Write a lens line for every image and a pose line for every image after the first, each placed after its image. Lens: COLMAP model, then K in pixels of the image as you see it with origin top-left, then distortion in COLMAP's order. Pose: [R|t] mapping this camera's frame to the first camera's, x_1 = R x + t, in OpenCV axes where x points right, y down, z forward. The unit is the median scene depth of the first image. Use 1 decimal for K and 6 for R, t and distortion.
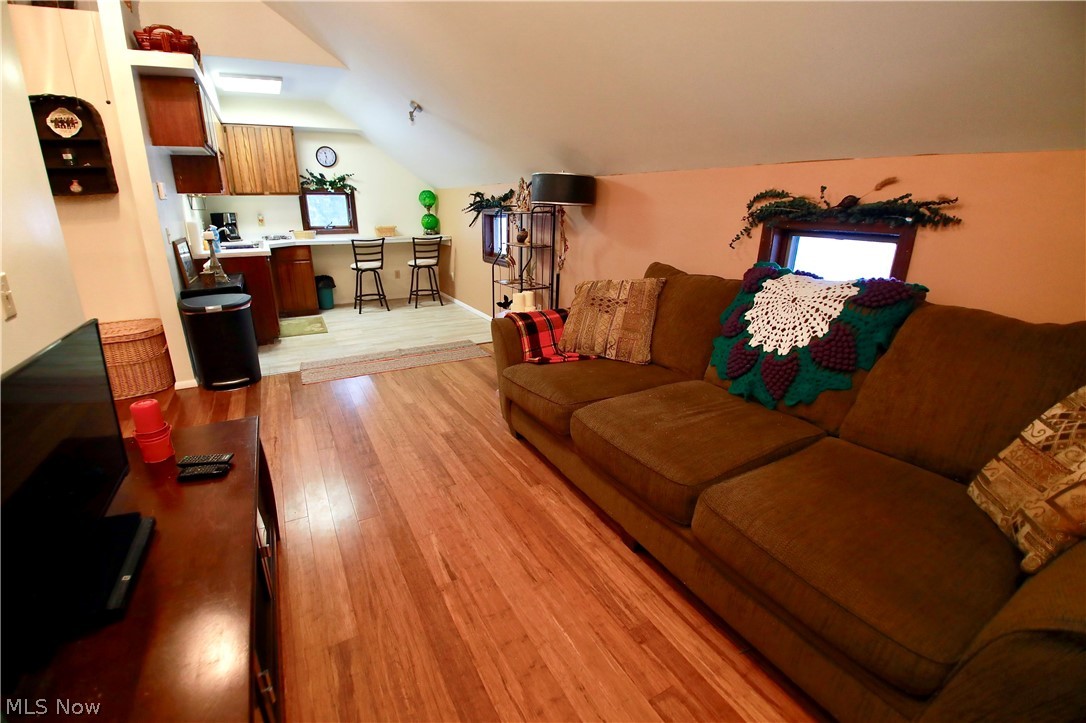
lens RADIAL K [[477.1, 0, 533.2], [0, 477.1, 366.5], [0, 0, 1]] dist [-0.032464, -0.006025]
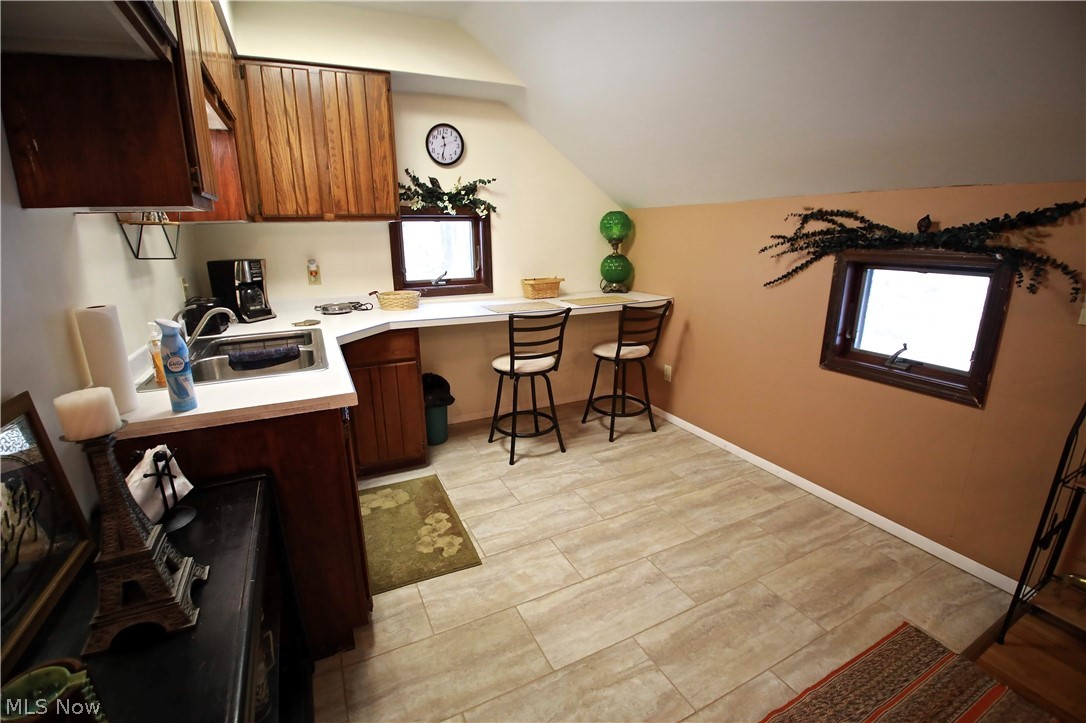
lens RADIAL K [[477.1, 0, 533.2], [0, 477.1, 366.5], [0, 0, 1]] dist [-0.032464, -0.006025]
pose [[0.998127, 0.001777, -0.061153, -0.313990], [-0.005308, 0.998324, -0.057634, -0.181696], [0.060948, 0.057851, 0.996463, 0.516776]]
